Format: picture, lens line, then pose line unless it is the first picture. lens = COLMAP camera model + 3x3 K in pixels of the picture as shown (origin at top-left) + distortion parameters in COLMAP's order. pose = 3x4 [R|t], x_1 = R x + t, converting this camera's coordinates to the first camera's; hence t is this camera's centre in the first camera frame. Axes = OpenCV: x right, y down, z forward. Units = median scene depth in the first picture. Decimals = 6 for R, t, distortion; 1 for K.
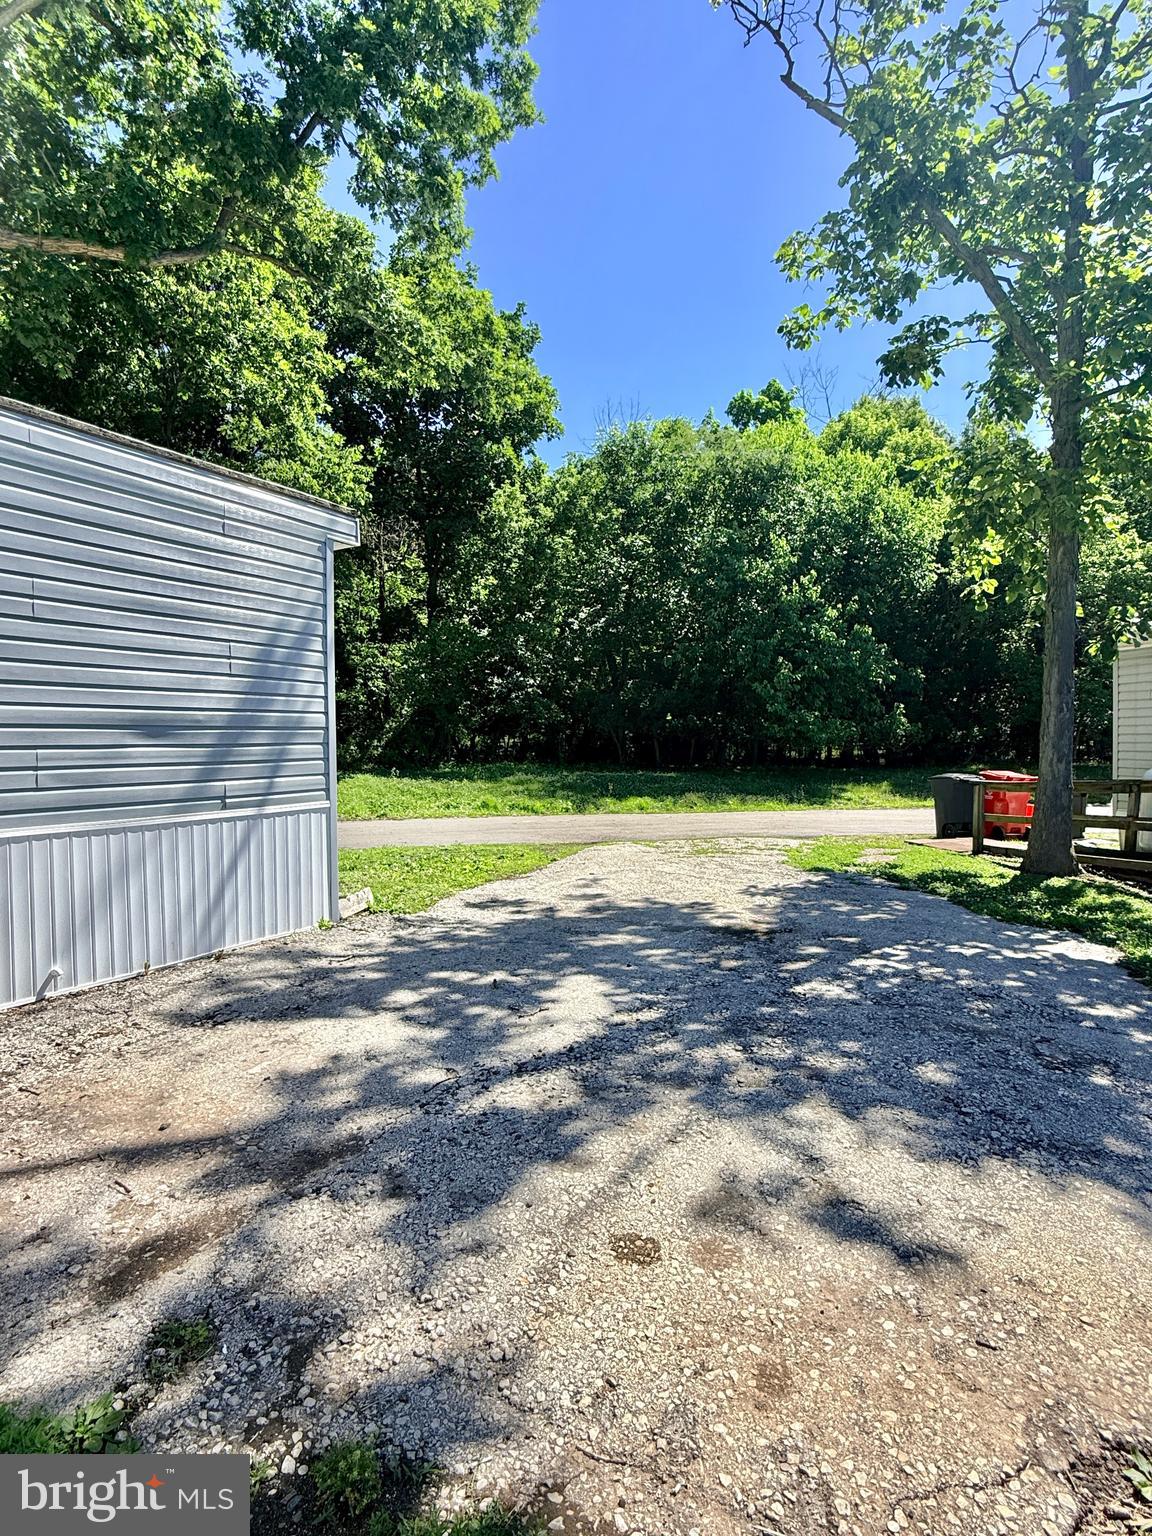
lens RADIAL K [[803.2, 0, 576.0], [0, 803.2, 768.0], [0, 0, 1]] dist [0.001993, 0.003242]
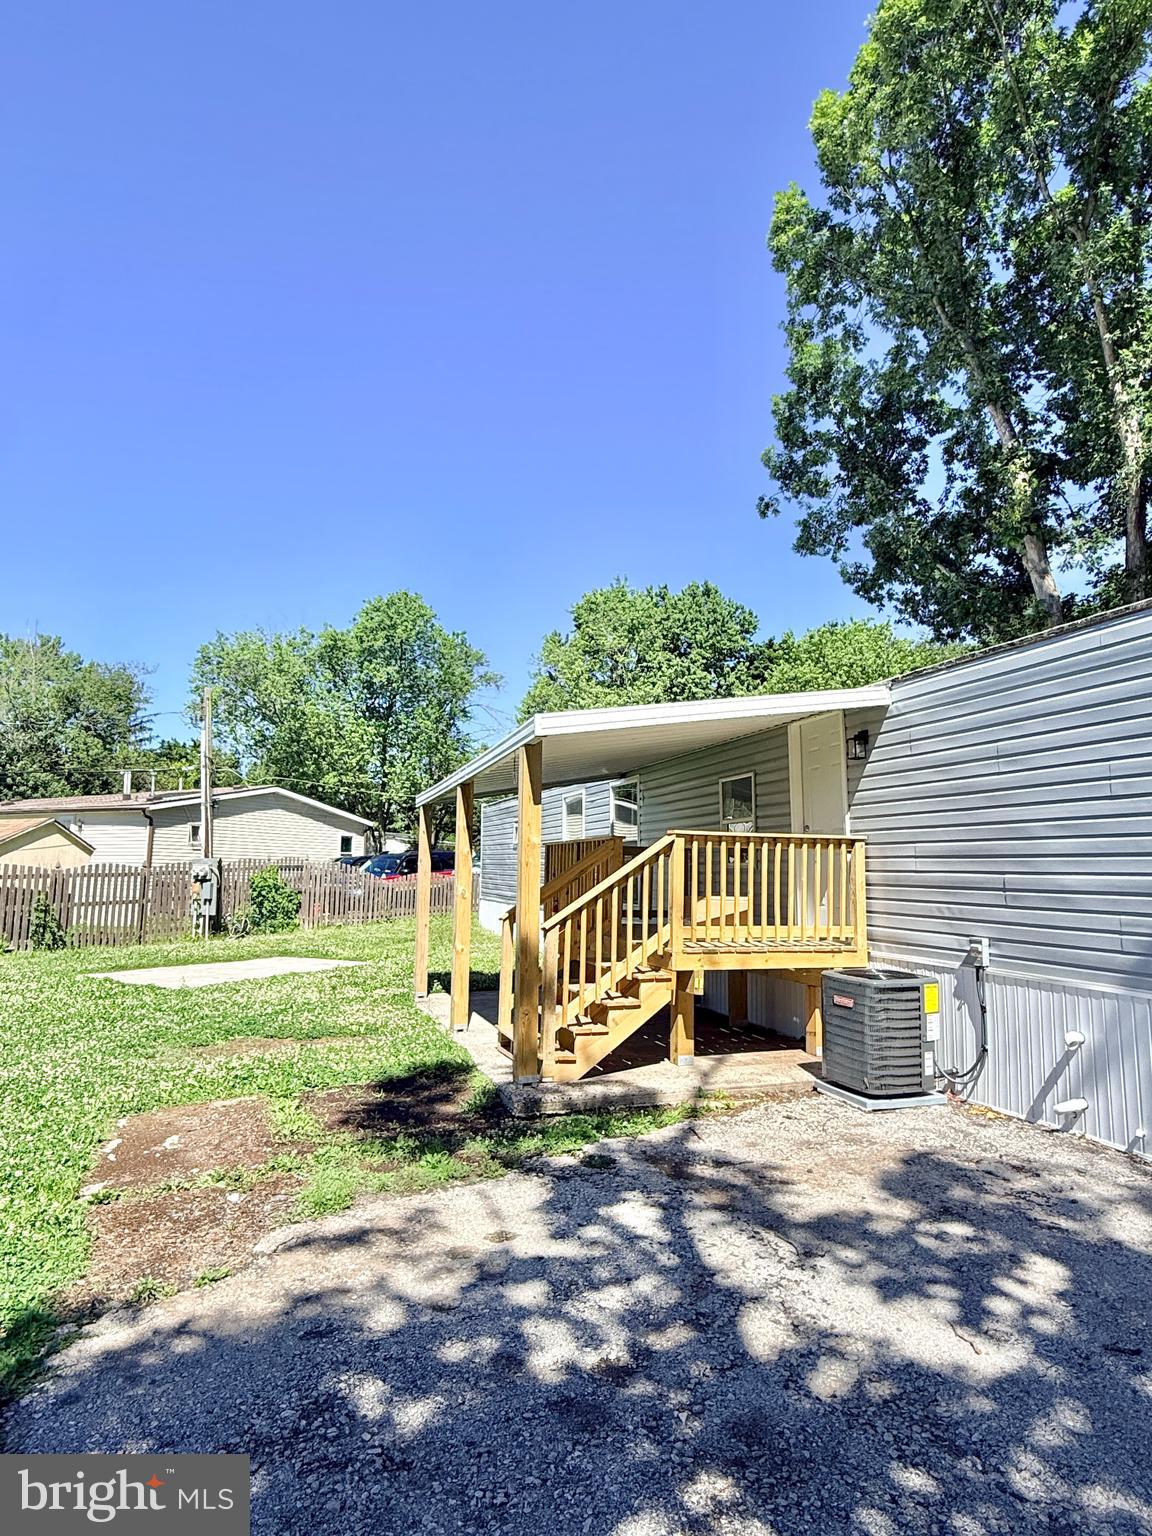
lens RADIAL K [[890.5, 0, 576.0], [0, 890.5, 768.0], [0, 0, 1]] dist [-0.004320, -0.000975]
pose [[-0.628194, -0.095337, -0.772194, 0.882614], [-0.017979, 0.993978, -0.108092, -0.098040], [0.777849, -0.054019, -0.626125, 1.452591]]
